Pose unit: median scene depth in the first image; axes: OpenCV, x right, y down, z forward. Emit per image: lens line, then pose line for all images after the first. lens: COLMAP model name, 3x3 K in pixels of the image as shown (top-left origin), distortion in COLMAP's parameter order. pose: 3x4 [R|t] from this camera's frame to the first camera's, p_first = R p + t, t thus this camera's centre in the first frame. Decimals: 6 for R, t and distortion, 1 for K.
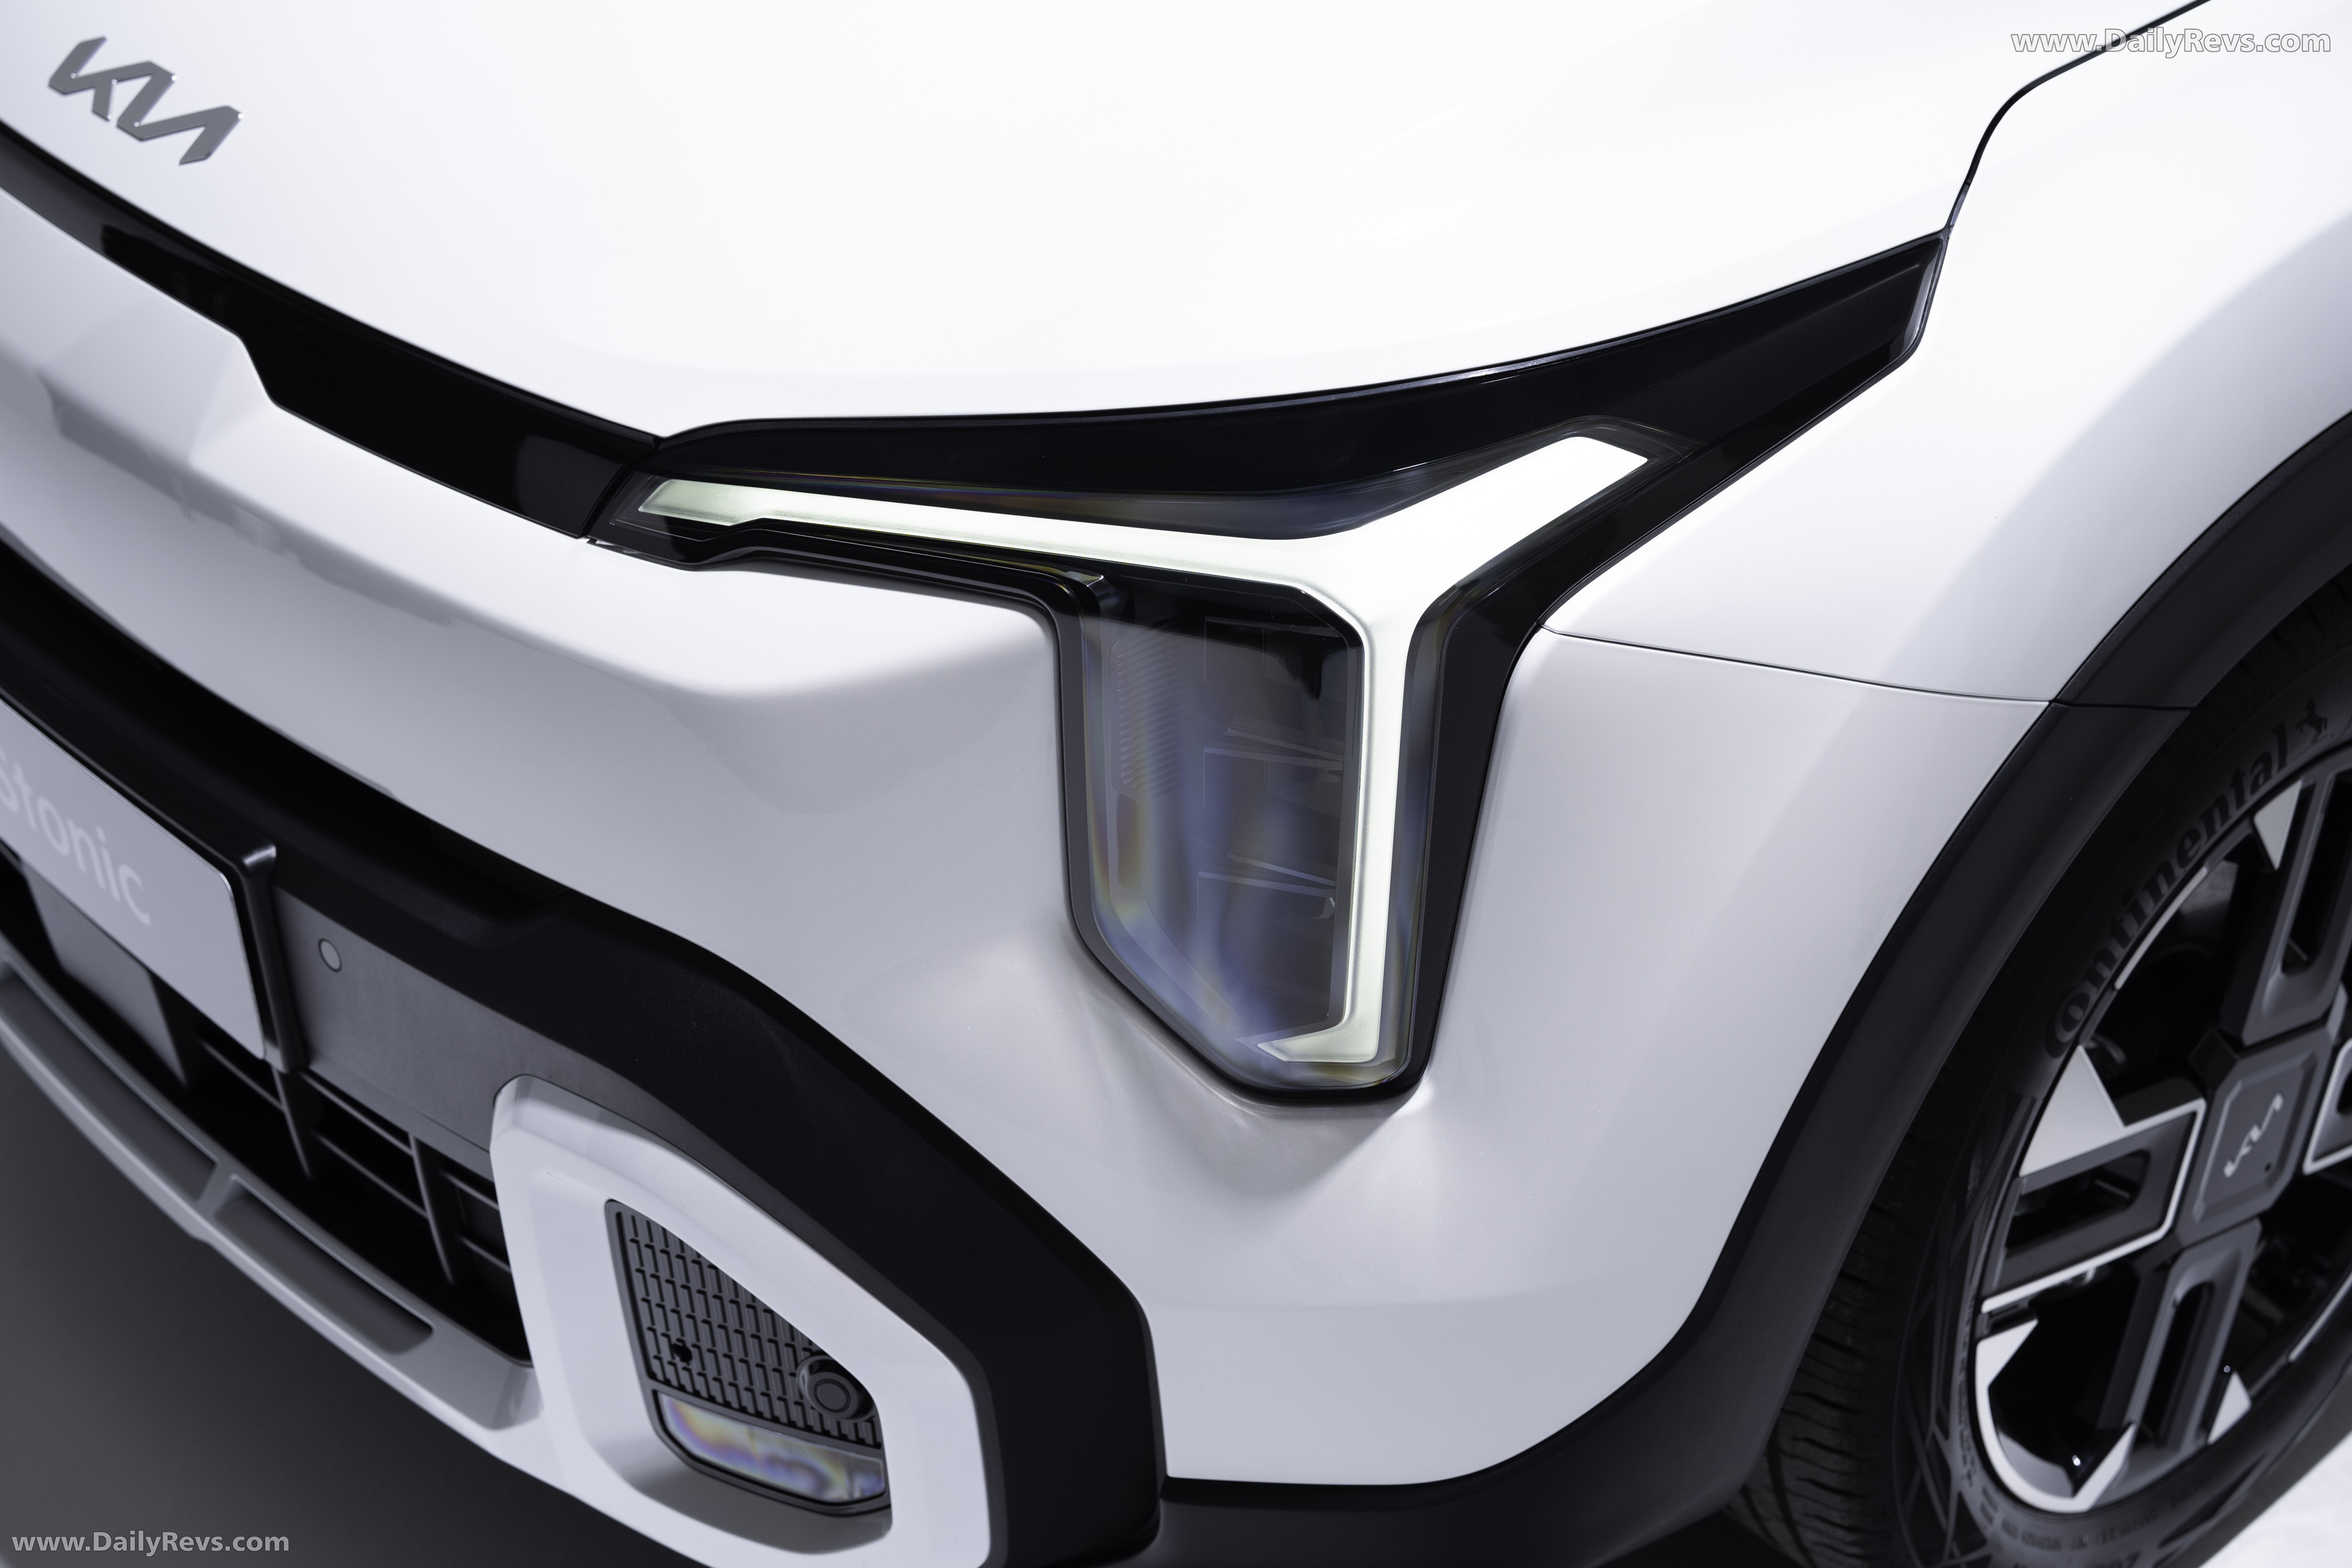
lens RADIAL K [[3417.1, 0, 1176.0], [0, 3417.1, 784.0], [0, 0, 1]] dist [-0.163852, 1.358493]
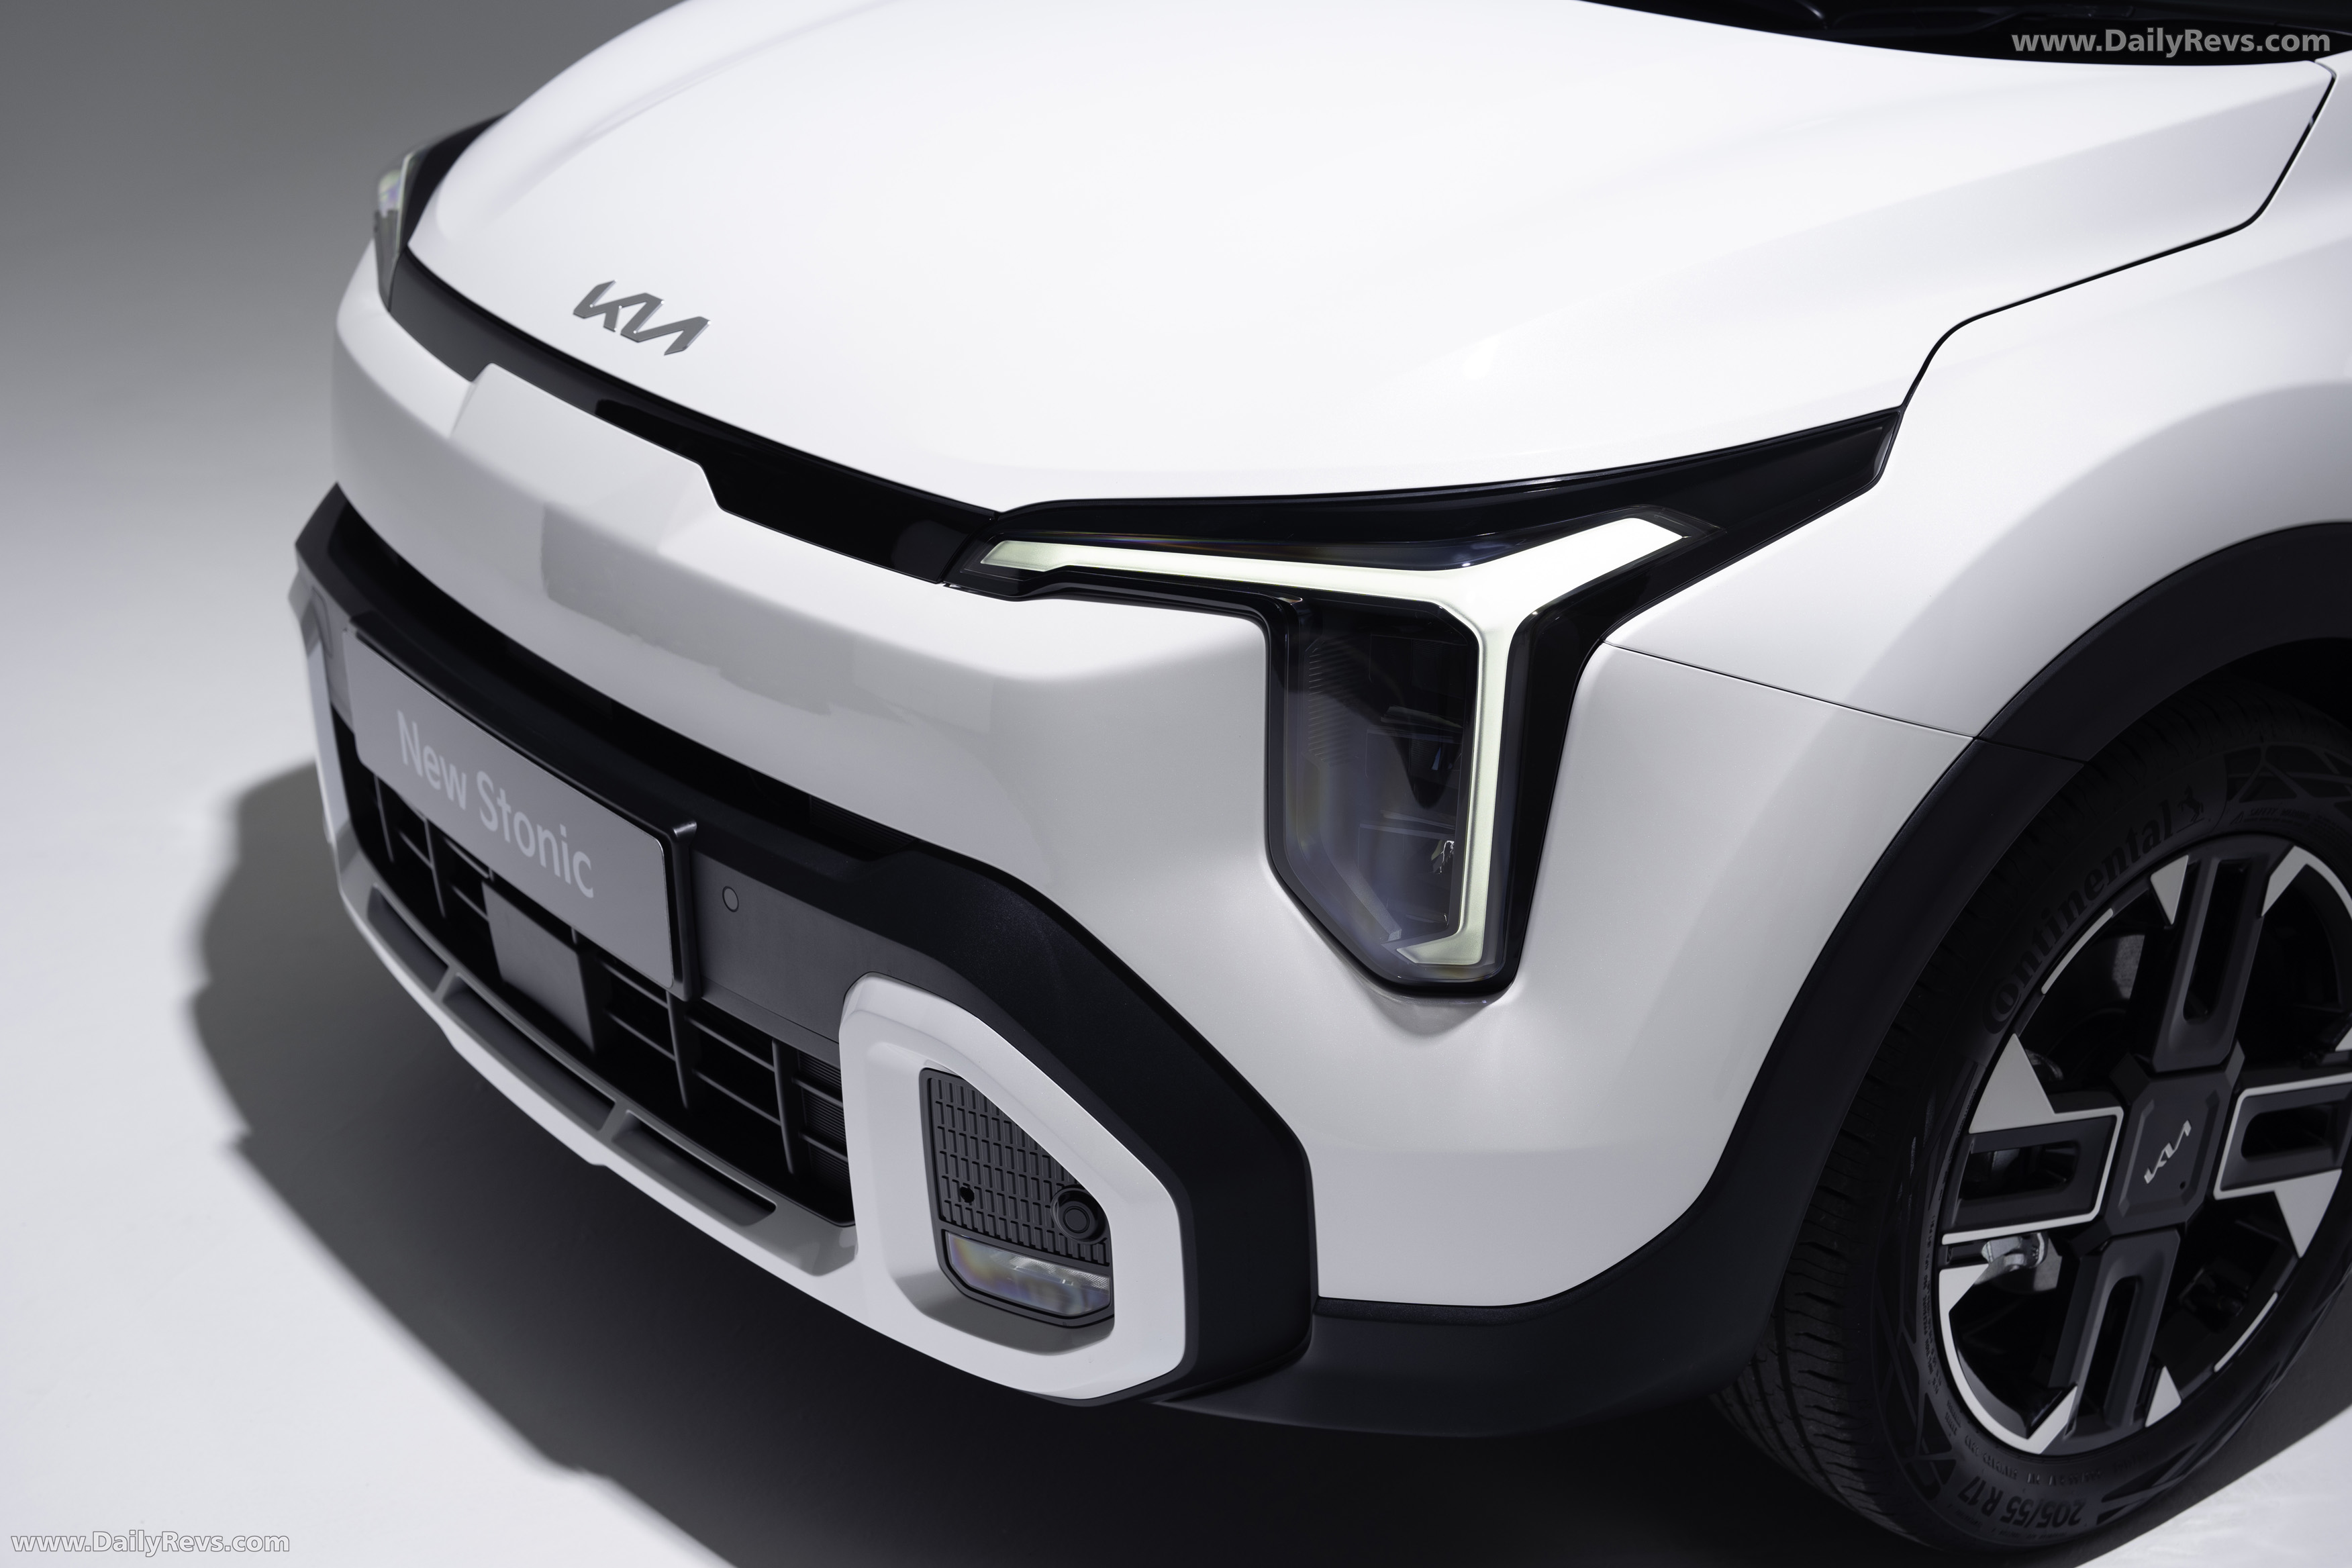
lens RADIAL K [[3417.1, 0, 1176.0], [0, 3417.1, 784.0], [0, 0, 1]] dist [-0.163852, 1.358493]
pose [[0.997074, 0.042862, -0.063297, 0.016799], [-0.052554, 0.985649, -0.160418, 0.209580], [0.055513, 0.163275, 0.985018, -0.349474]]
